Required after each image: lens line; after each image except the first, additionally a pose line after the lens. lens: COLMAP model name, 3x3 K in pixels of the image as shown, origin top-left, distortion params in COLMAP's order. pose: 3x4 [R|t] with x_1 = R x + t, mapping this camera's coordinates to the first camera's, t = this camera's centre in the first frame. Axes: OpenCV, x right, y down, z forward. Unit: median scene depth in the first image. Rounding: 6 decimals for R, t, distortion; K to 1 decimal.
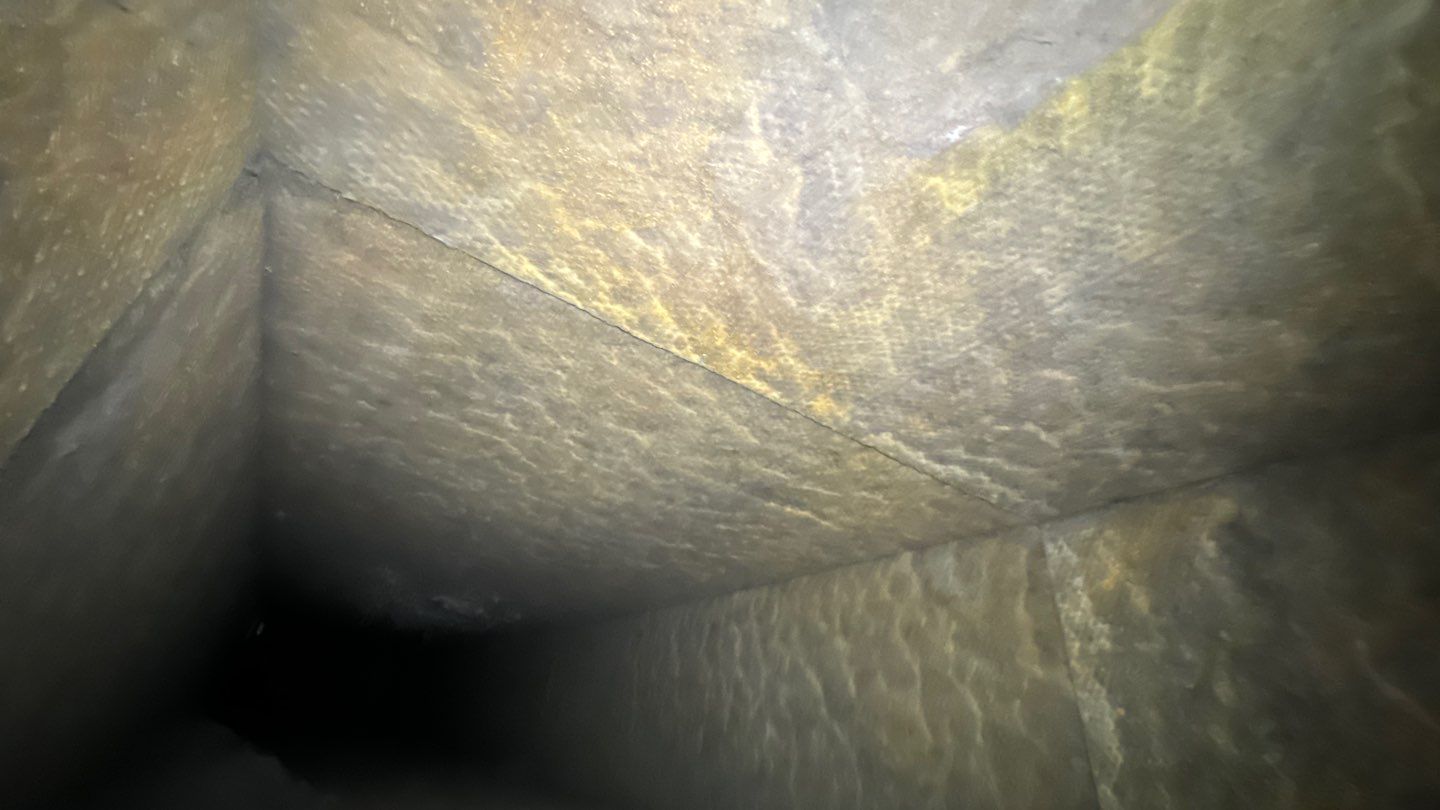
lens RADIAL K [[589.4, 0, 721.5], [0, 589.4, 410.8], [0, 0, 1]] dist [0.001068, 0.000689]
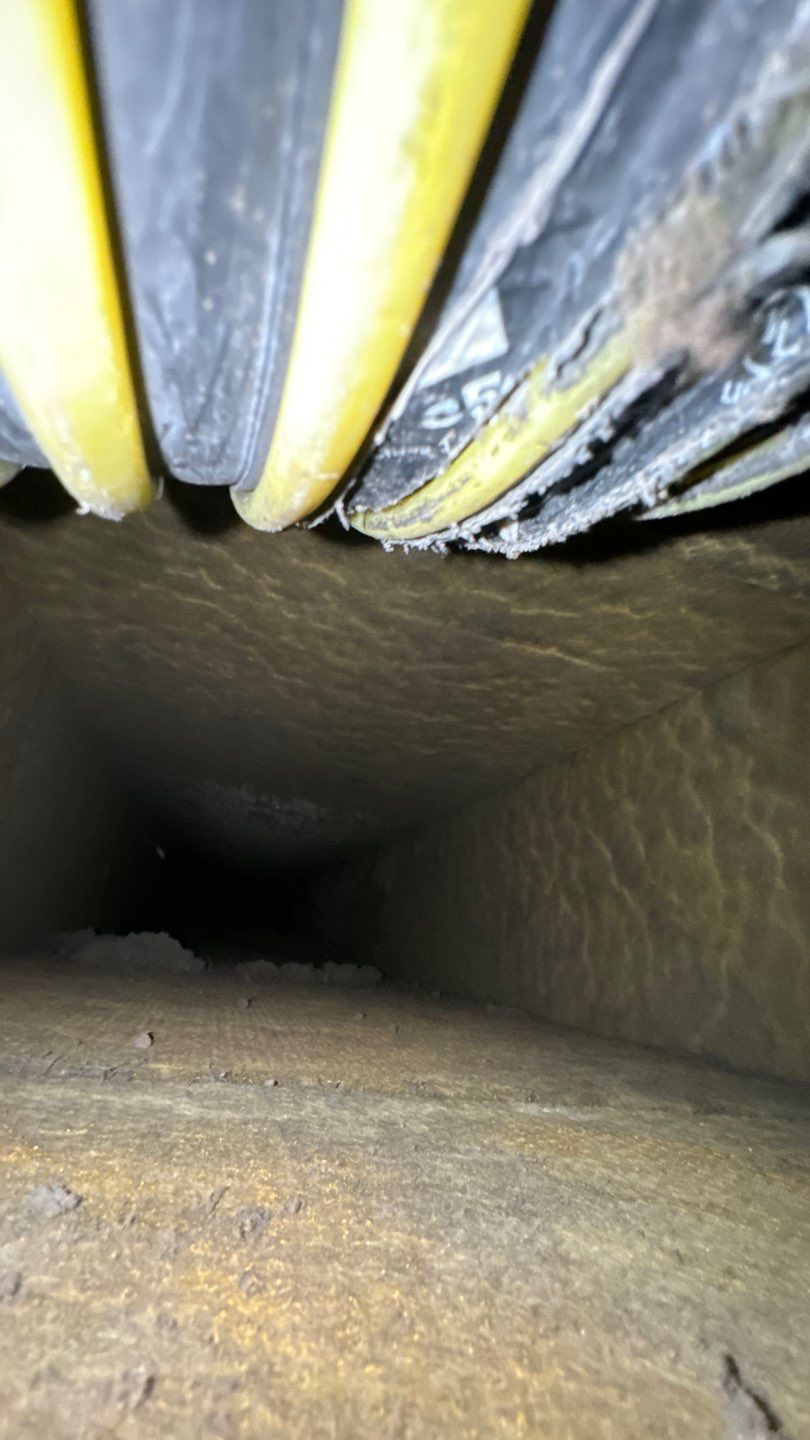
lens RADIAL K [[589.4, 0, 406.2], [0, 589.4, 743.0], [0, 0, 1]] dist [0.001068, 0.000689]
pose [[0.949806, -0.096976, -0.297428, 0.214184], [0.136072, 0.984159, 0.113648, 0.206637], [0.281695, -0.148415, 0.947956, 0.093569]]
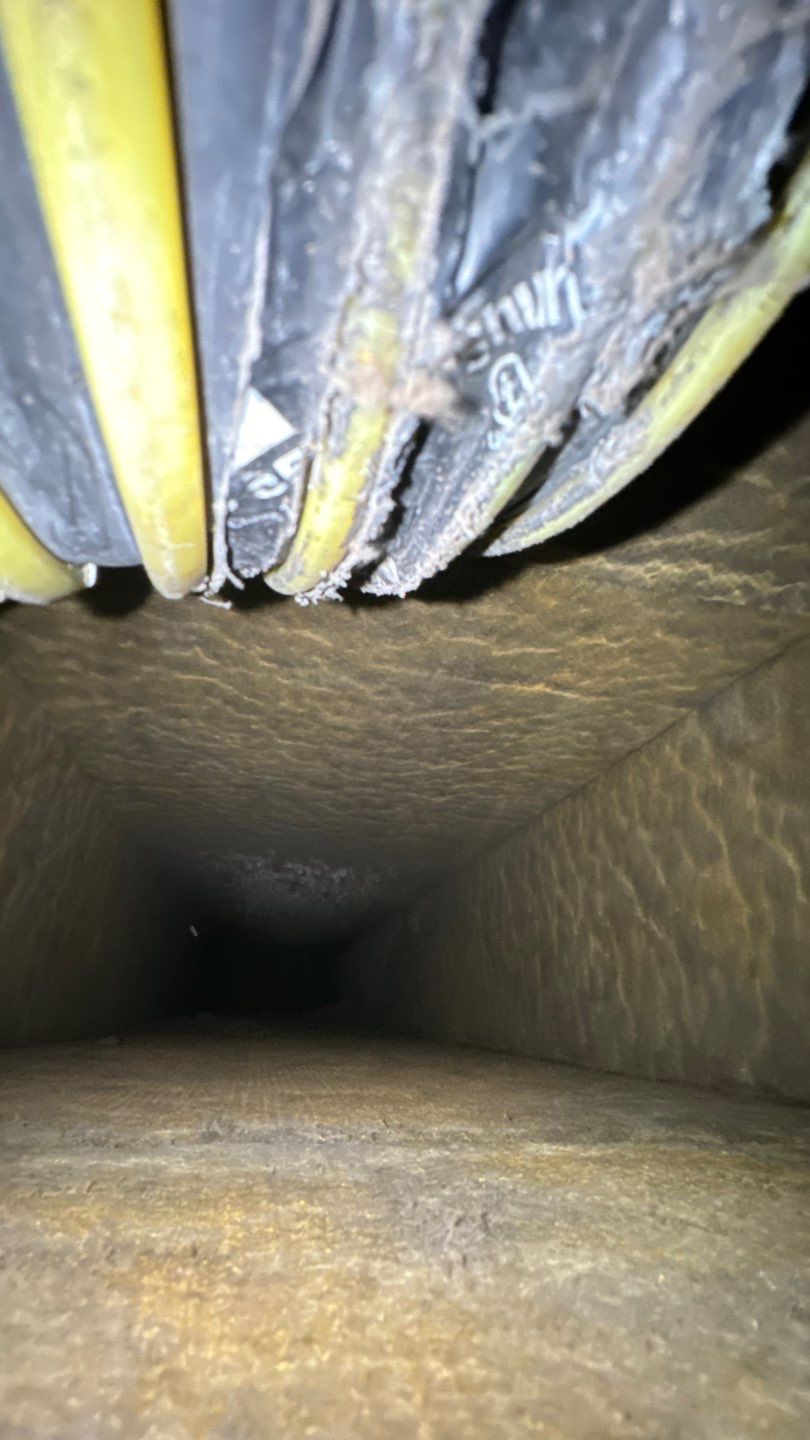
lens RADIAL K [[589.4, 0, 407.4], [0, 589.4, 737.3], [0, 0, 1]] dist [0.001068, 0.000689]
pose [[0.918973, -0.227526, -0.322058, 0.266023], [0.240964, 0.970532, 0.001920, 0.227603], [0.312131, -0.079369, 0.946718, 0.085584]]
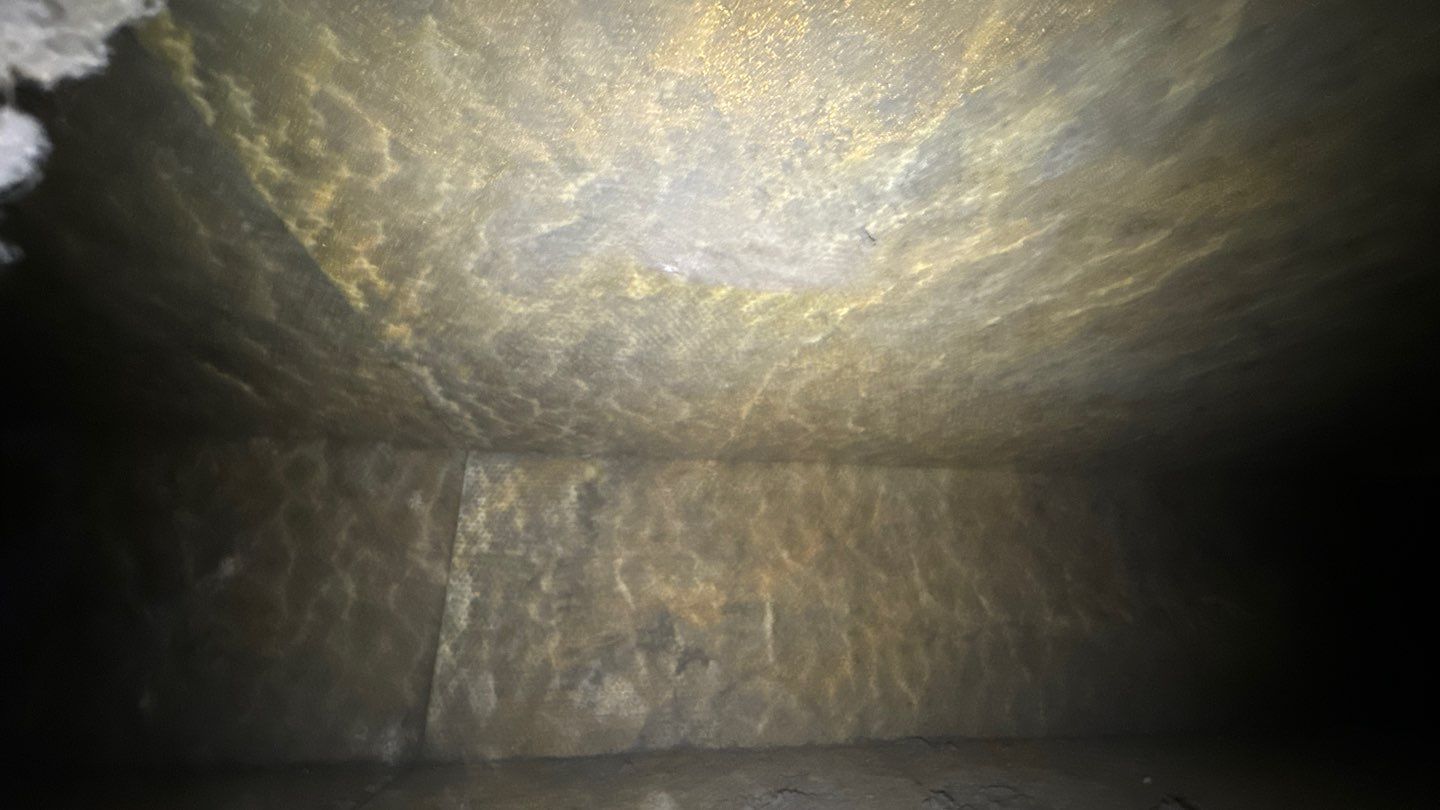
lens RADIAL K [[589.4, 0, 720.0], [0, 589.4, 408.5], [0, 0, 1]] dist [0.001068, 0.000689]
pose [[0.432646, 0.239213, 0.869250, -0.346764], [-0.428729, 0.902753, -0.035044, -0.071580], [-0.793101, -0.357510, 0.493130, 0.021692]]
